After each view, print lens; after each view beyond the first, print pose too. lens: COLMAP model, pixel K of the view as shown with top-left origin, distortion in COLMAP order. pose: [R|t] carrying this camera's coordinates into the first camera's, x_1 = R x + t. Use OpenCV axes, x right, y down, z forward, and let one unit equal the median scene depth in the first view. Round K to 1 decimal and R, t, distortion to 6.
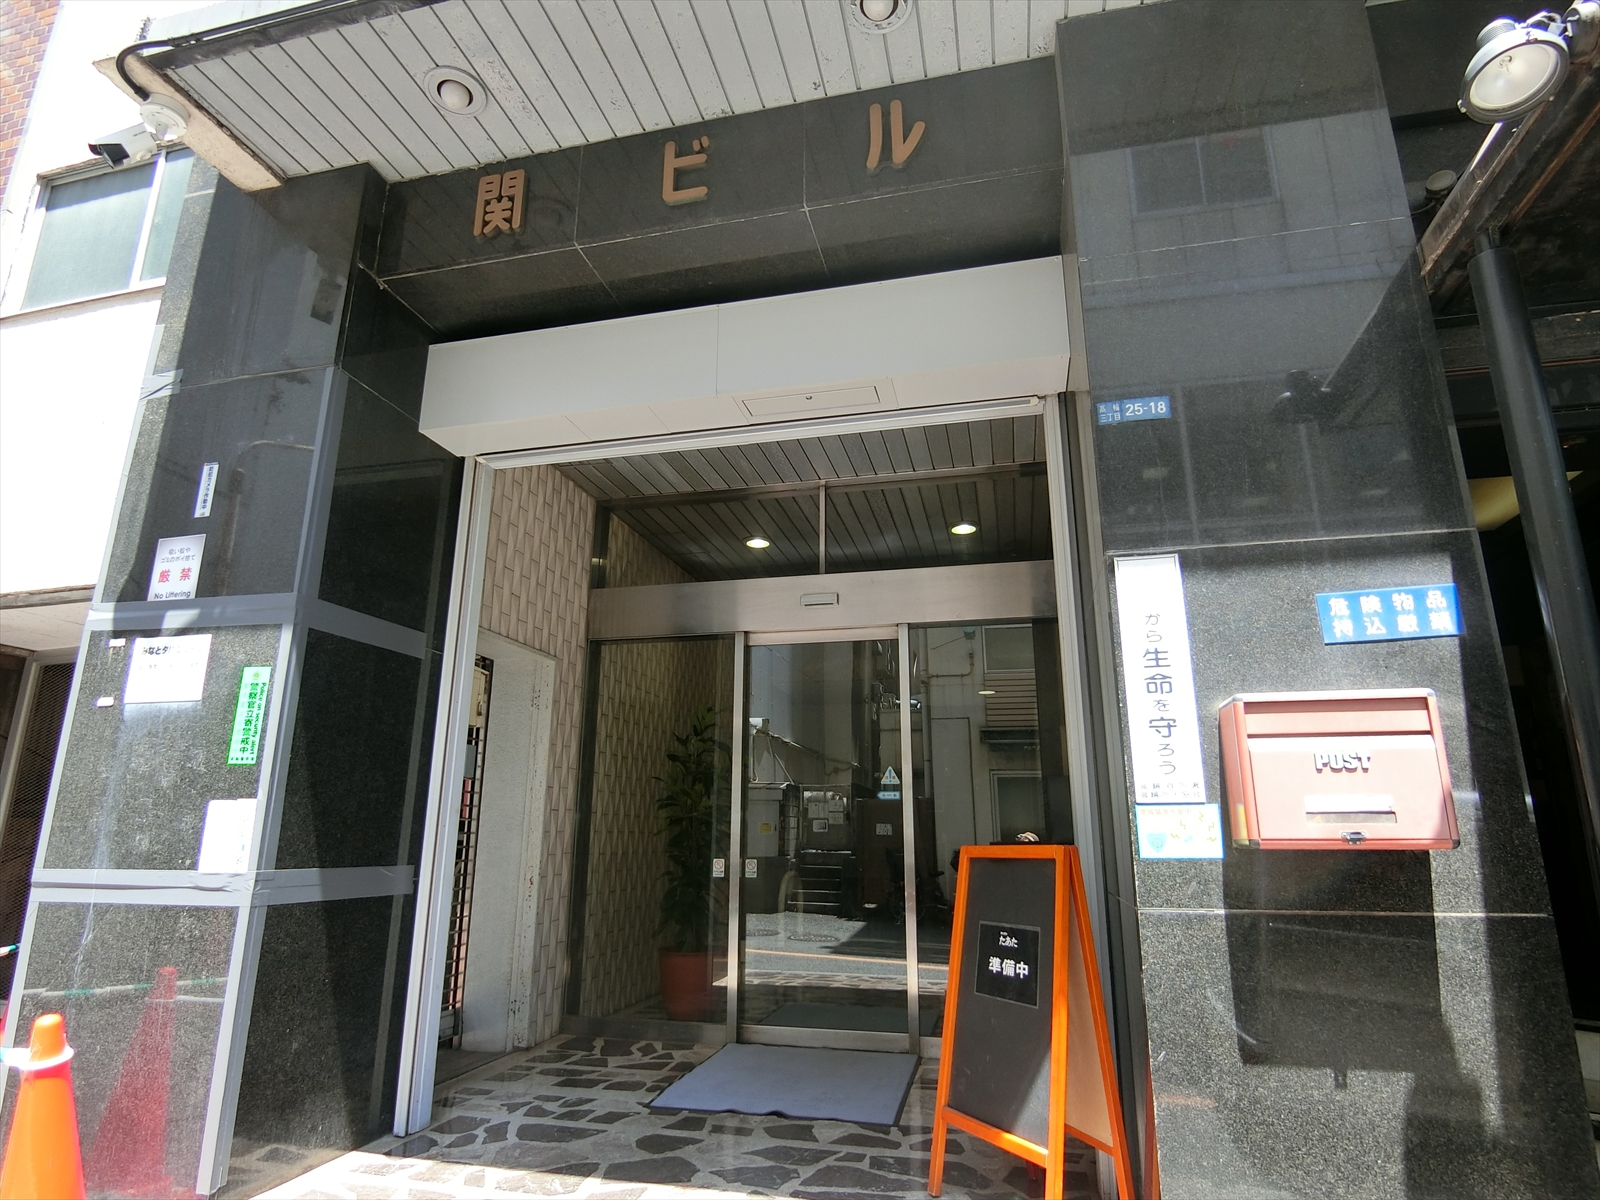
lens RADIAL K [[895.1, 0, 801.8], [0, 895.1, 602.1], [0, 0, 1]] dist [-0.002476, -0.004692]
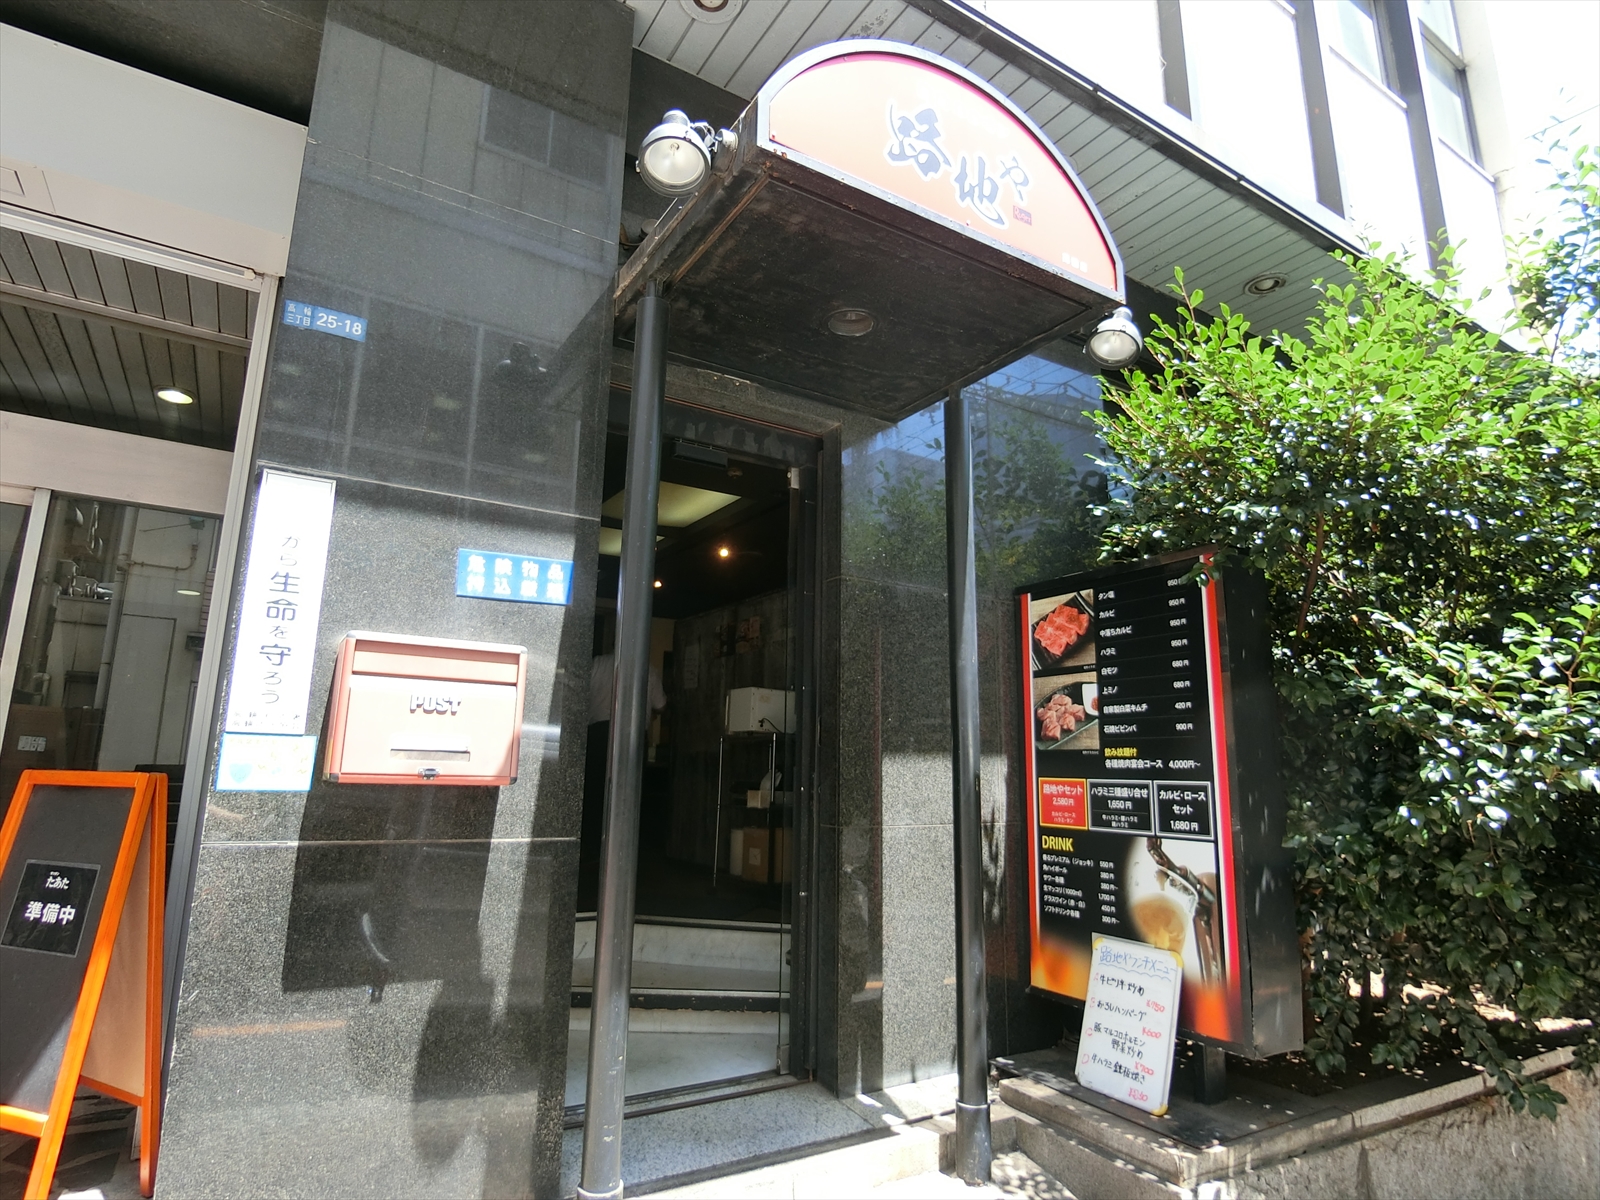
lens RADIAL K [[895.1, 0, 797.5], [0, 895.1, 586.5], [0, 0, 1]] dist [-0.002476, -0.004692]
pose [[0.713022, 0.161752, 0.682229, 0.143727], [-0.204028, 0.978784, -0.018826, -0.027561], [-0.670800, -0.125771, 0.730896, -0.062476]]
